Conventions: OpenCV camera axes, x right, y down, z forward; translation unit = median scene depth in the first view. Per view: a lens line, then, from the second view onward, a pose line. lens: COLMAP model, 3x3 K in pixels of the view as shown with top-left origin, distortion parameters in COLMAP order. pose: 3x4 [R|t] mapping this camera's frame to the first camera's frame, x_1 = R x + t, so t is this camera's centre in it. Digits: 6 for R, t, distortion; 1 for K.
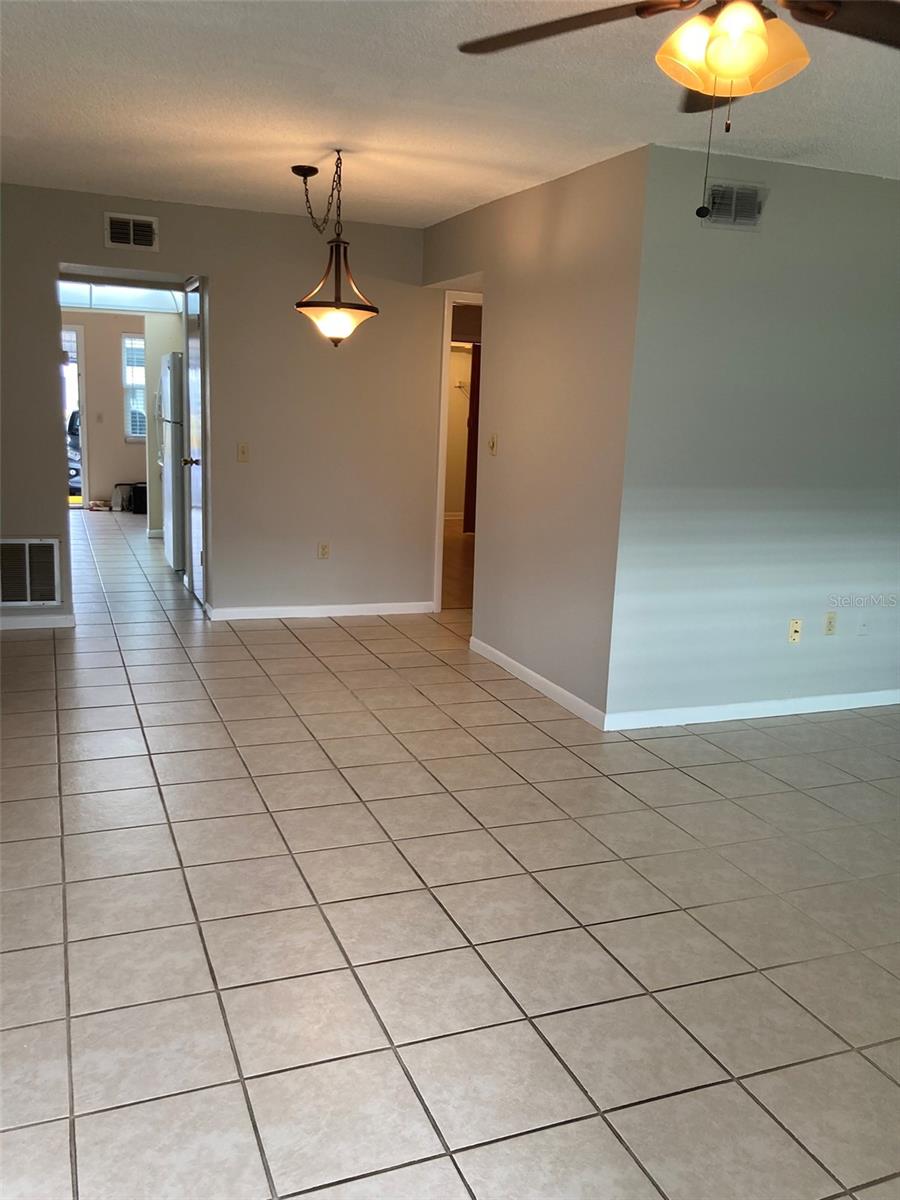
lens RADIAL K [[981.0, 0, 447.3], [0, 981.0, 603.6], [0, 0, 1]] dist [0.027697, -0.031936]
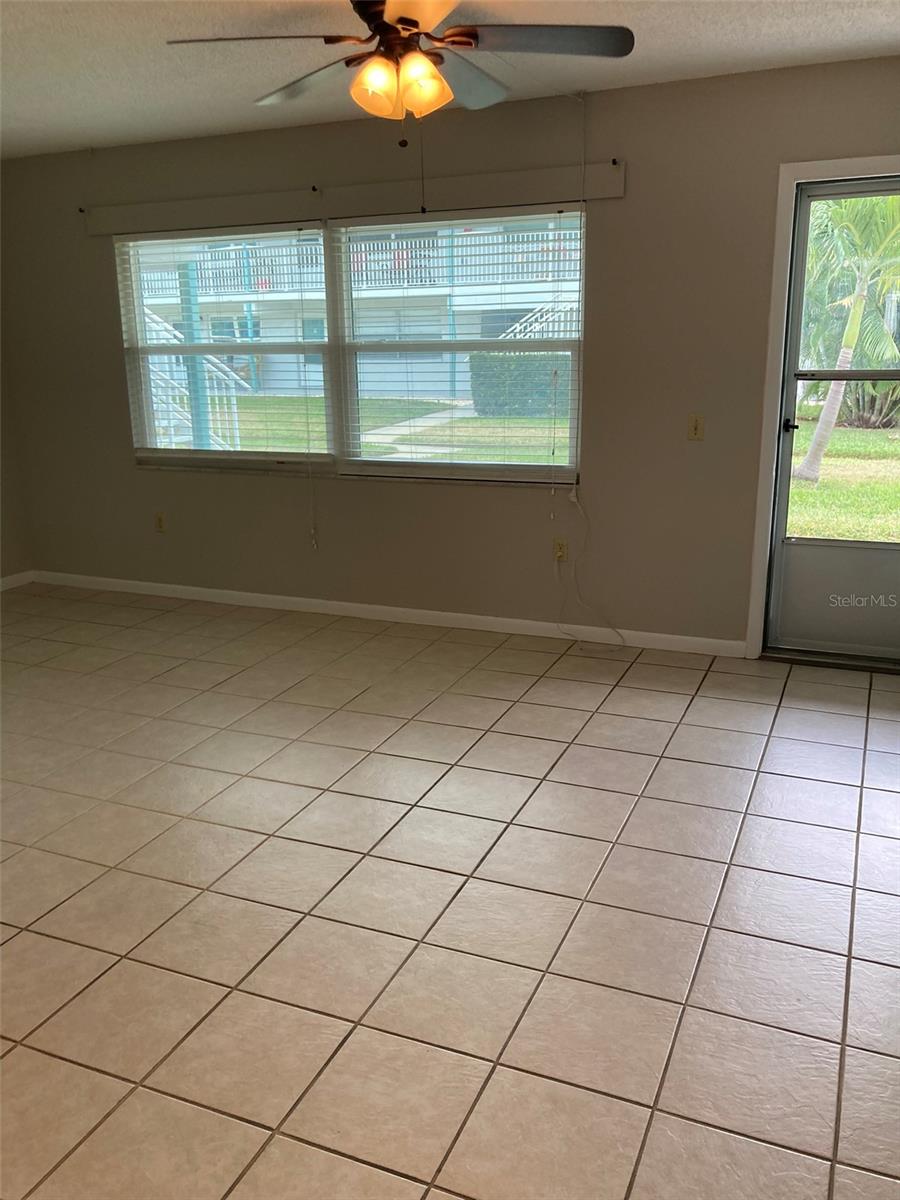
lens RADIAL K [[981.0, 0, 439.1], [0, 981.0, 607.7], [0, 0, 1]] dist [0.027697, -0.031936]
pose [[-0.696177, -0.220009, 0.683325, -0.510782], [0.136100, 0.894164, 0.426553, -0.308165], [-0.704850, 0.389957, -0.592553, 1.268171]]
